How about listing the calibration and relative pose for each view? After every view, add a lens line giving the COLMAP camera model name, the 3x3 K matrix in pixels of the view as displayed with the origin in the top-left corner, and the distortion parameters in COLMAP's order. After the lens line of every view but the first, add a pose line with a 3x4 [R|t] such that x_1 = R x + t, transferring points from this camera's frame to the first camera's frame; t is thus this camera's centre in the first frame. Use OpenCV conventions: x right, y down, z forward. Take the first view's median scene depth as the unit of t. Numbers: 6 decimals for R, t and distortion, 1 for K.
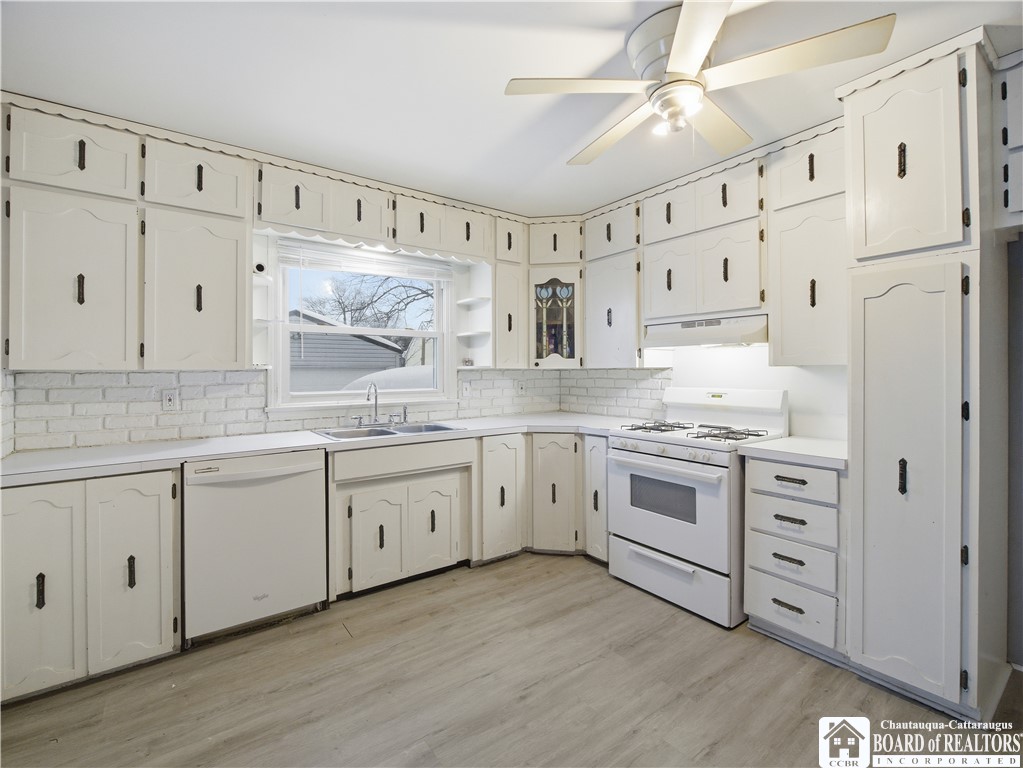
lens RADIAL K [[470.8, 0, 513.5], [0, 470.8, 374.6], [0, 0, 1]] dist [-0.005509, -0.001017]
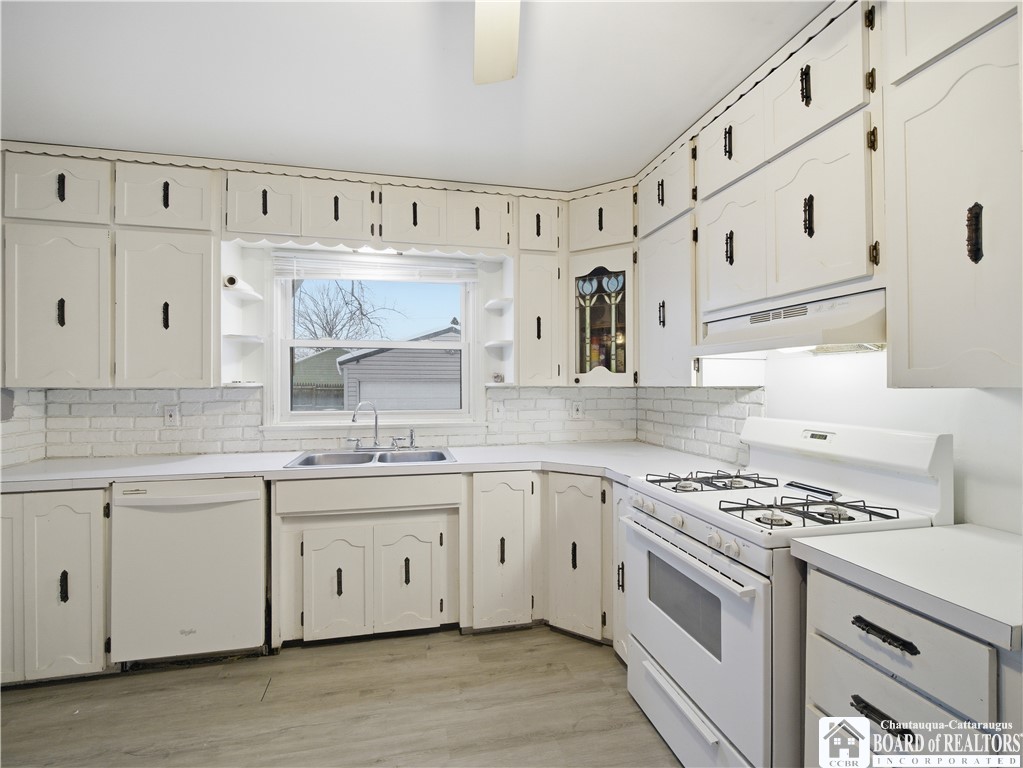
lens RADIAL K [[470.8, 0, 508.7], [0, 470.8, 384.3], [0, 0, 1]] dist [-0.005509, -0.001017]
pose [[0.913554, 0.005261, -0.406683, 0.355743], [-0.007216, 0.999969, -0.003274, -0.016701], [0.406653, 0.005925, 0.913564, 0.342799]]
